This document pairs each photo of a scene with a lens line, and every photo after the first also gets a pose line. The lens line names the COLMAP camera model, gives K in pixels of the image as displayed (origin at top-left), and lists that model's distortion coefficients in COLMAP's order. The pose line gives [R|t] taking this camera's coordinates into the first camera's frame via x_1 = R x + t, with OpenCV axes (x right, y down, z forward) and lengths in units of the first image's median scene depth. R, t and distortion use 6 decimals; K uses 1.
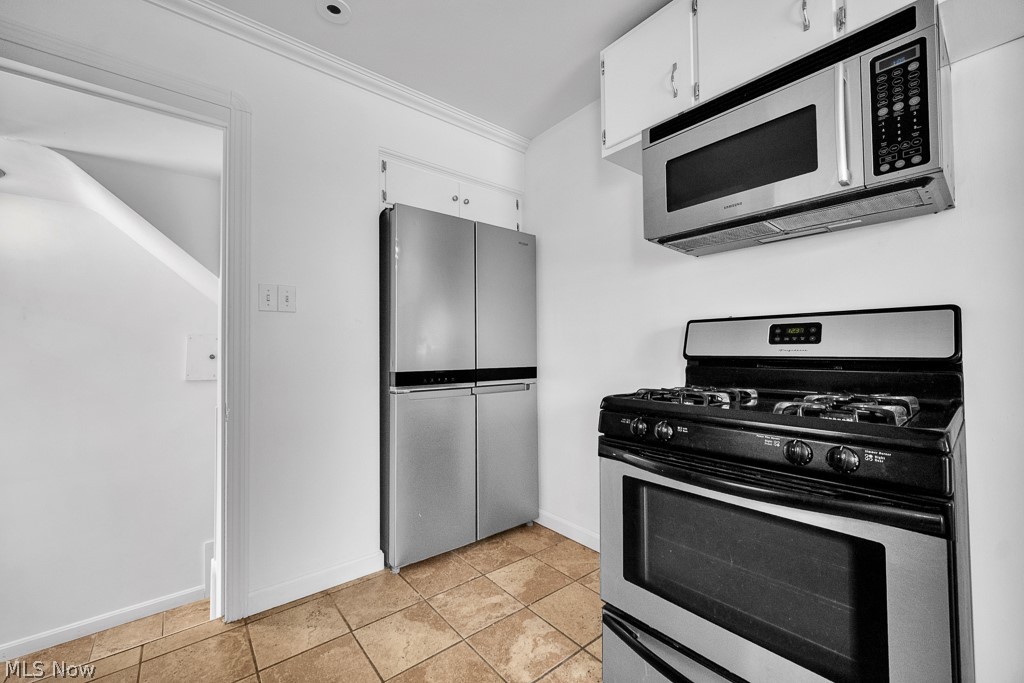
lens RADIAL K [[406.0, 0, 511.3], [0, 406.0, 342.5], [0, 0, 1]] dist [-0.007243, 0.002160]
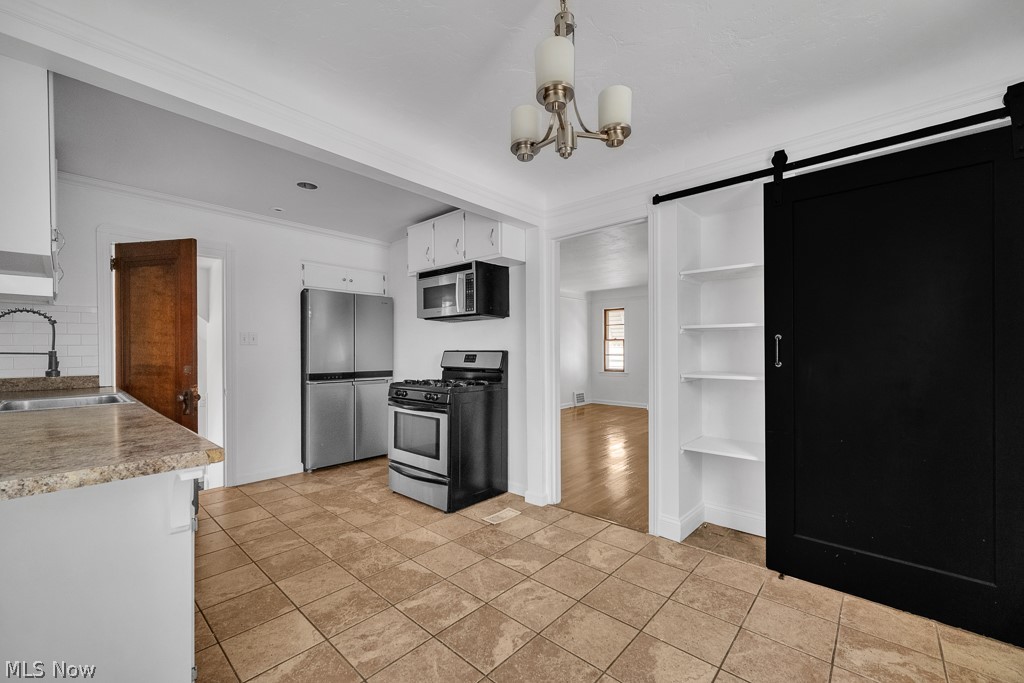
lens RADIAL K [[406.0, 0, 507.3], [0, 406.0, 349.8], [0, 0, 1]] dist [-0.007243, 0.002160]
pose [[0.988833, 0.004760, 0.148952, 0.426279], [-0.007114, 0.999858, 0.015273, -0.091471], [-0.148858, -0.016162, 0.988726, -1.252341]]
